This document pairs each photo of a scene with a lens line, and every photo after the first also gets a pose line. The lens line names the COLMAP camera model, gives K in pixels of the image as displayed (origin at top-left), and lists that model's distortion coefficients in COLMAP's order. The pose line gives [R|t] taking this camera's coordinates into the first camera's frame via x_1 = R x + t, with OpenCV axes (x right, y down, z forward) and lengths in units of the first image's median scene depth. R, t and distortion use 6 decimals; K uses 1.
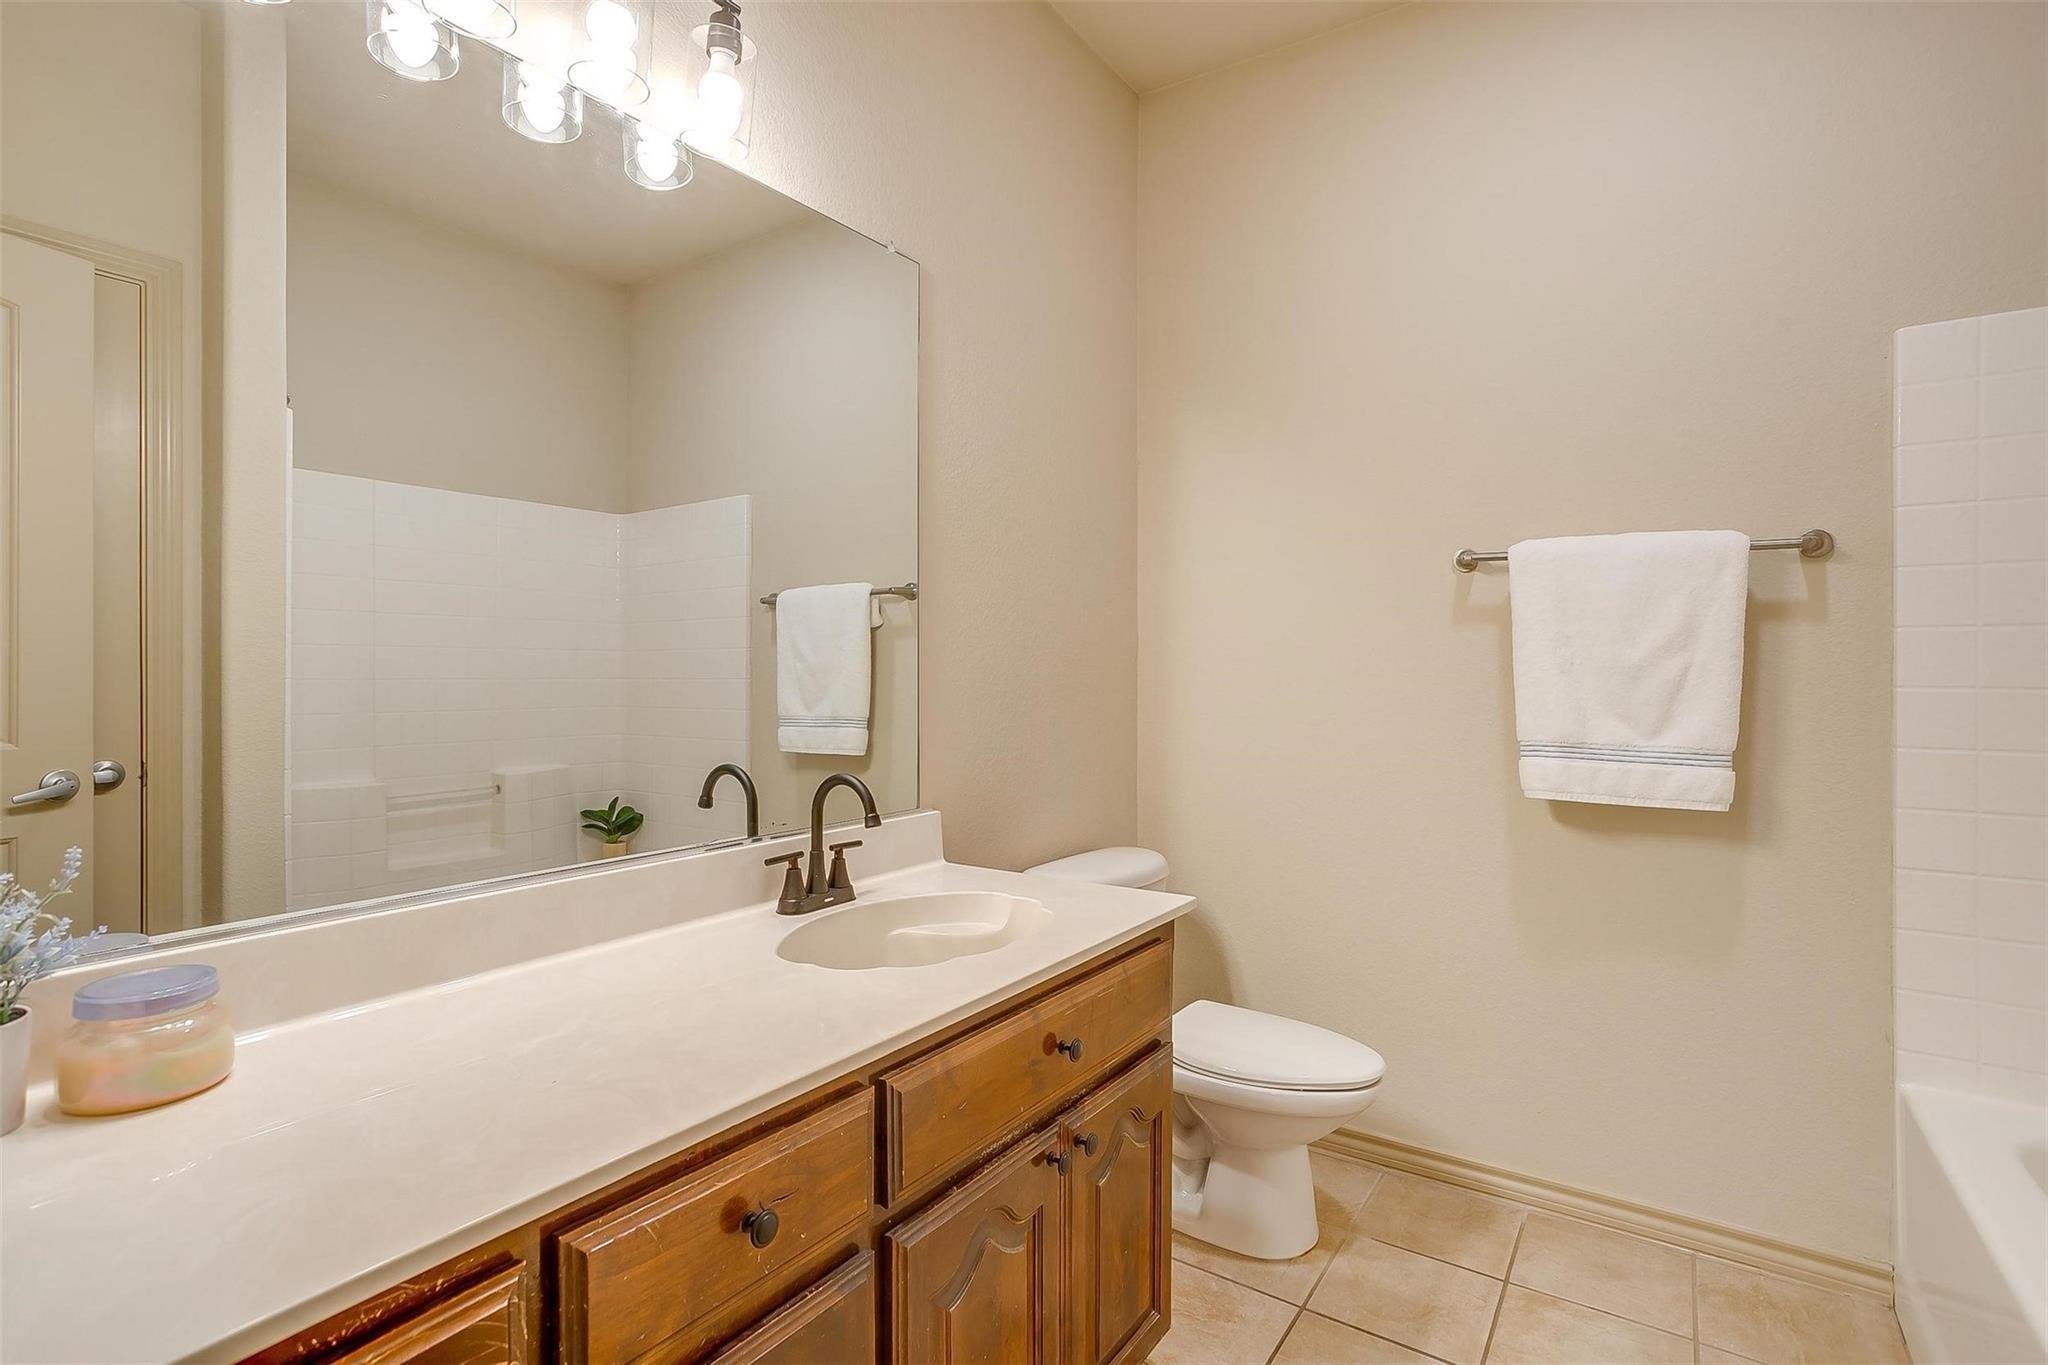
lens RADIAL K [[970.9, 0, 1017.8], [0, 970.9, 679.8], [0, 0, 1]] dist [-0.044947, 0.026381]
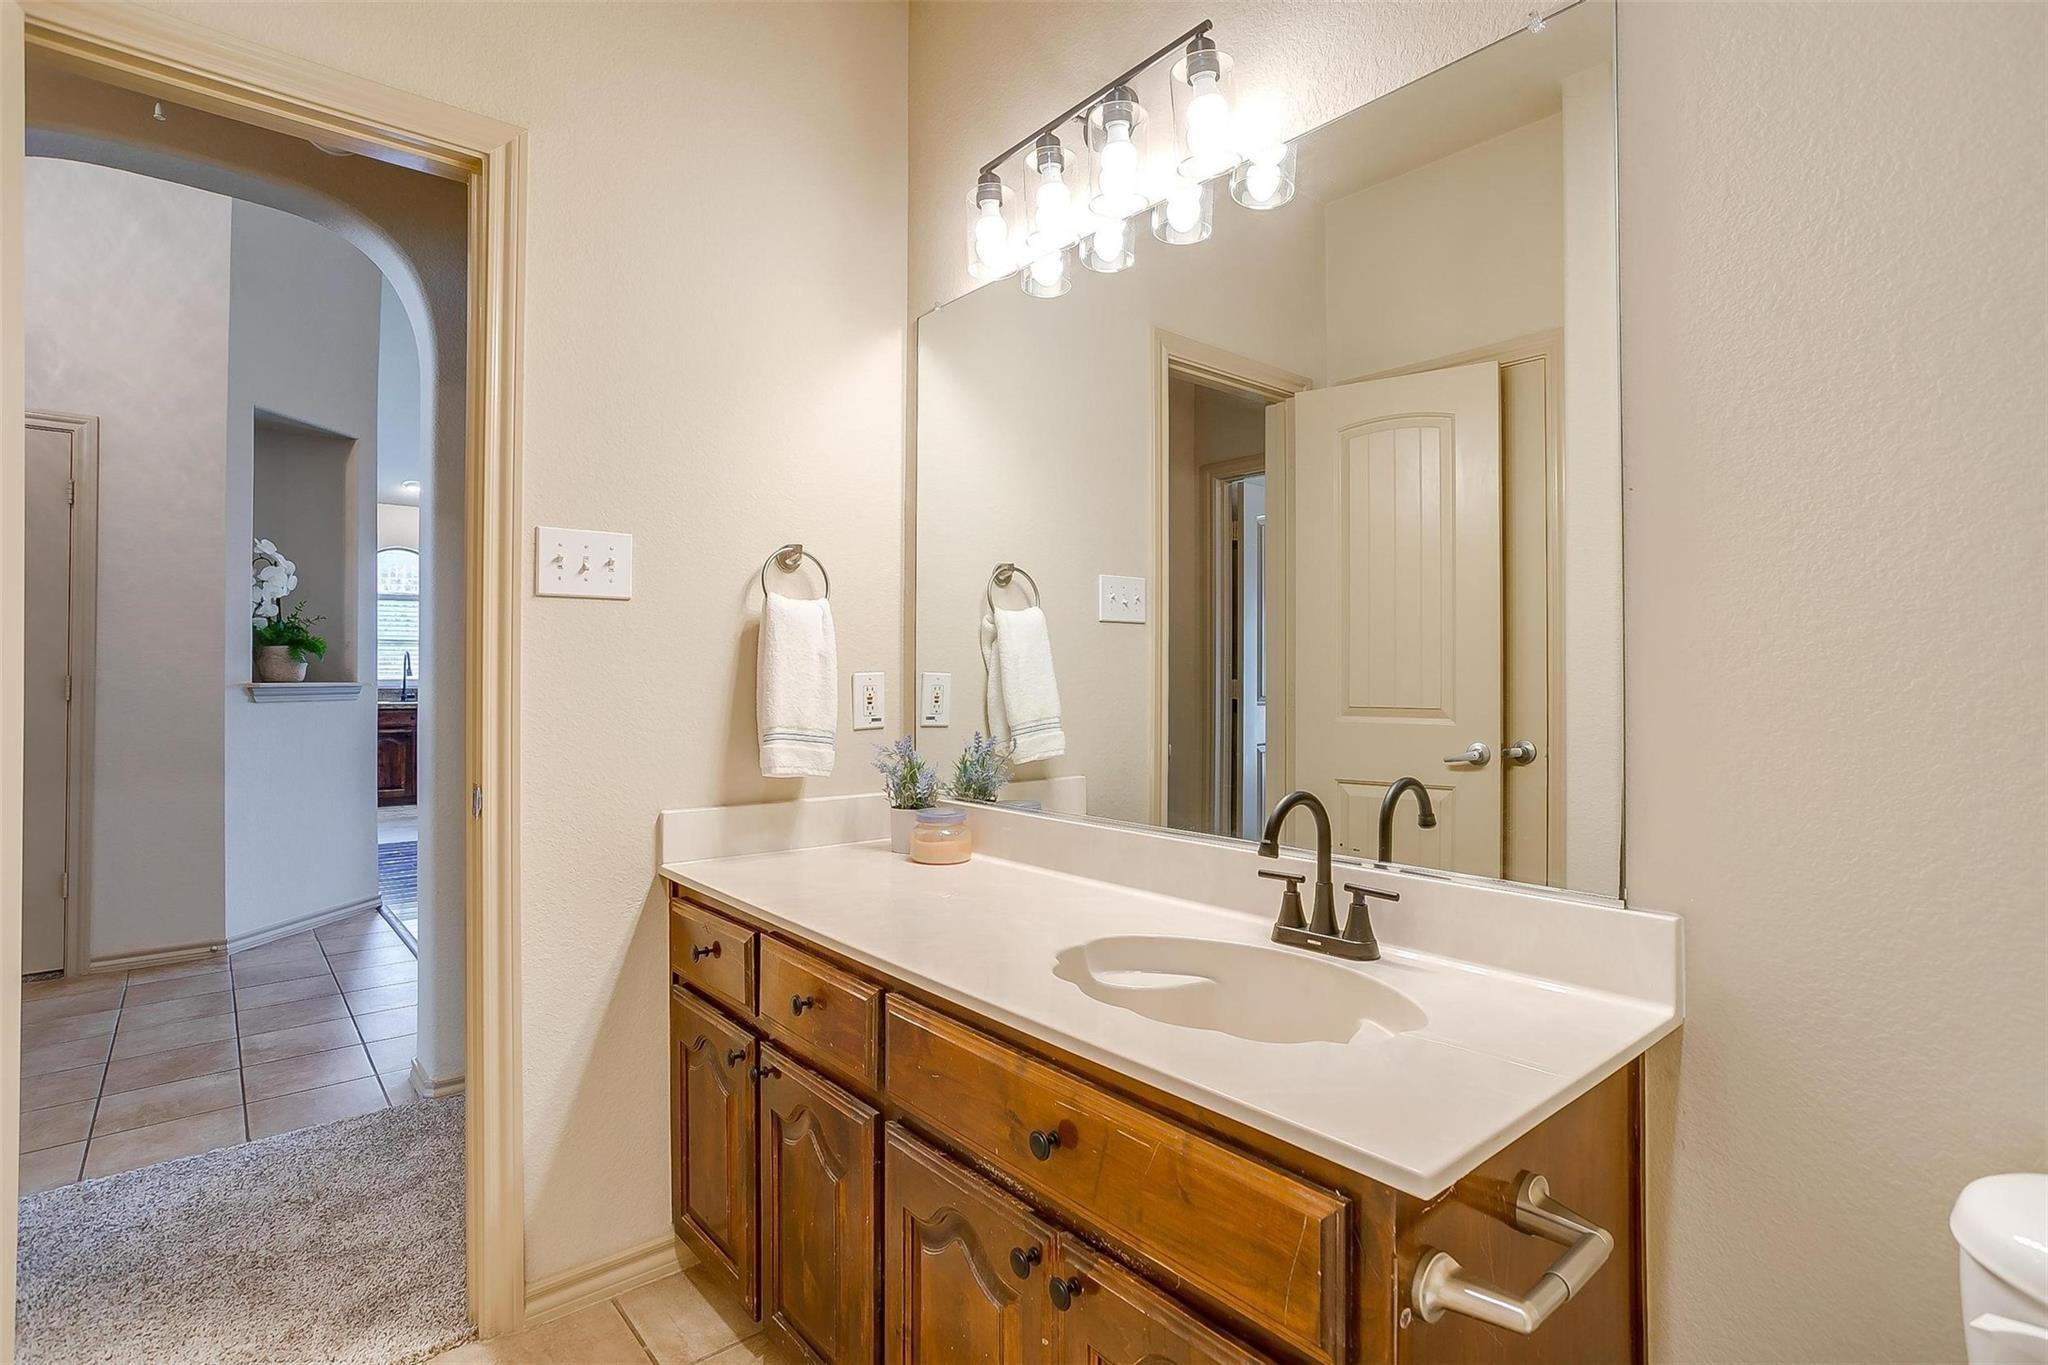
lens RADIAL K [[970.9, 0, 1017.8], [0, 970.9, 679.8], [0, 0, 1]] dist [-0.044947, 0.026381]
pose [[-0.249525, 0.008648, -0.968330, 0.779692], [-0.008466, 0.999902, 0.011112, -0.008133], [0.968331, 0.010971, -0.249427, 1.106595]]
